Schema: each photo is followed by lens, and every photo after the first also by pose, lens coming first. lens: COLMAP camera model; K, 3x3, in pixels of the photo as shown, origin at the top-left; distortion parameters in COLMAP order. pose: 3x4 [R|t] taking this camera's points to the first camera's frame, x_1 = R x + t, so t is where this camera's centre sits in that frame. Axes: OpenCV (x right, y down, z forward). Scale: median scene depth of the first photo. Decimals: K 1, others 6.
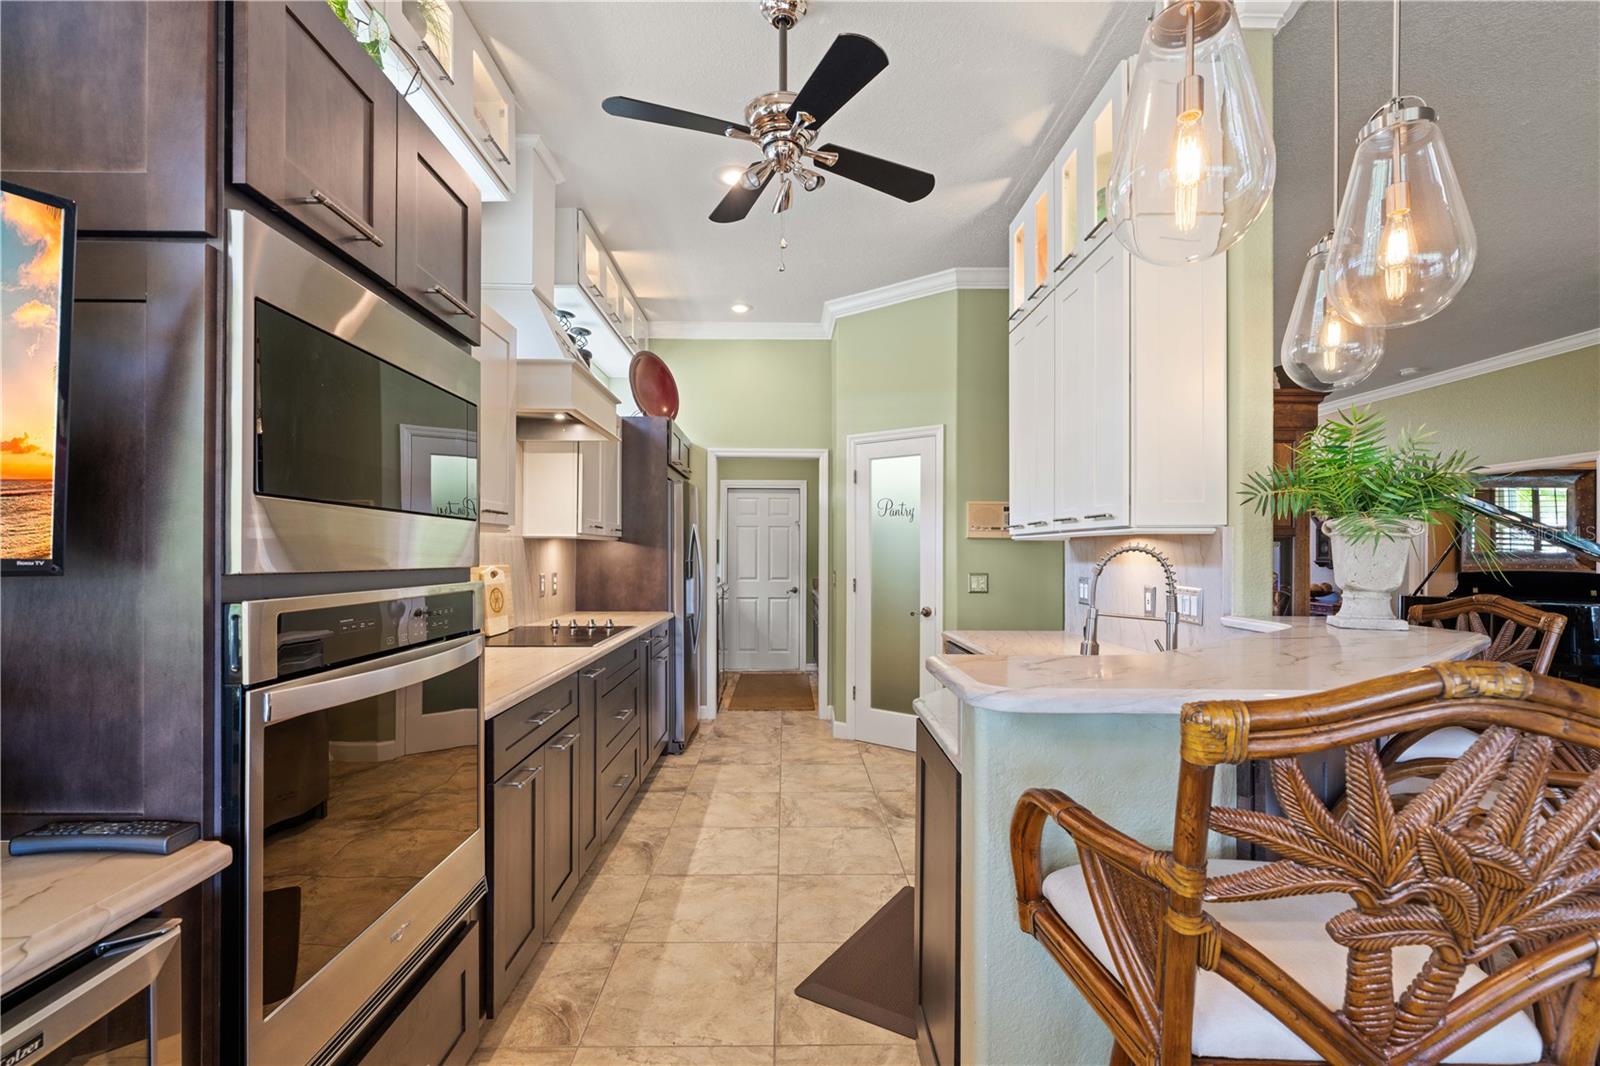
lens RADIAL K [[723.0, 0, 806.6], [0, 723.0, 550.0], [0, 0, 1]] dist [-0.007299, 0.002426]
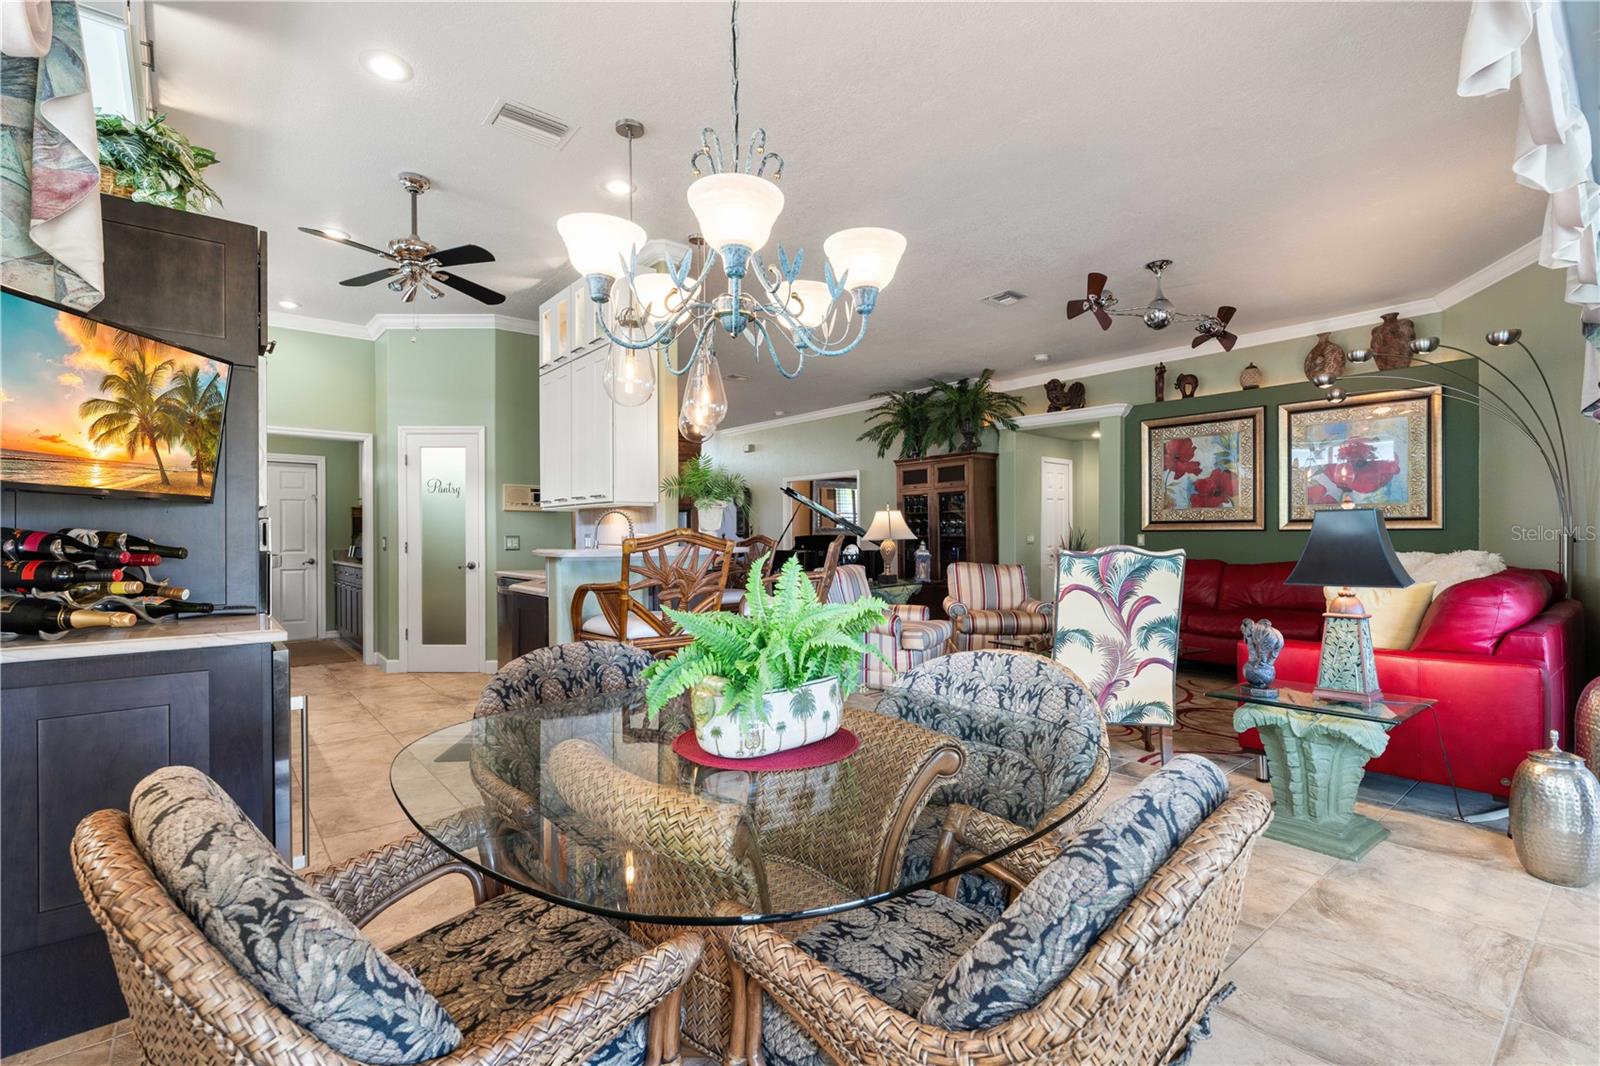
lens RADIAL K [[723.0, 0, 803.4], [0, 723.0, 538.0], [0, 0, 1]] dist [-0.007299, 0.002426]
pose [[0.782753, -0.006732, 0.622296, -0.236474], [0.002504, 0.999967, 0.007668, 0.033489], [-0.622327, -0.004444, 0.782744, -0.547867]]
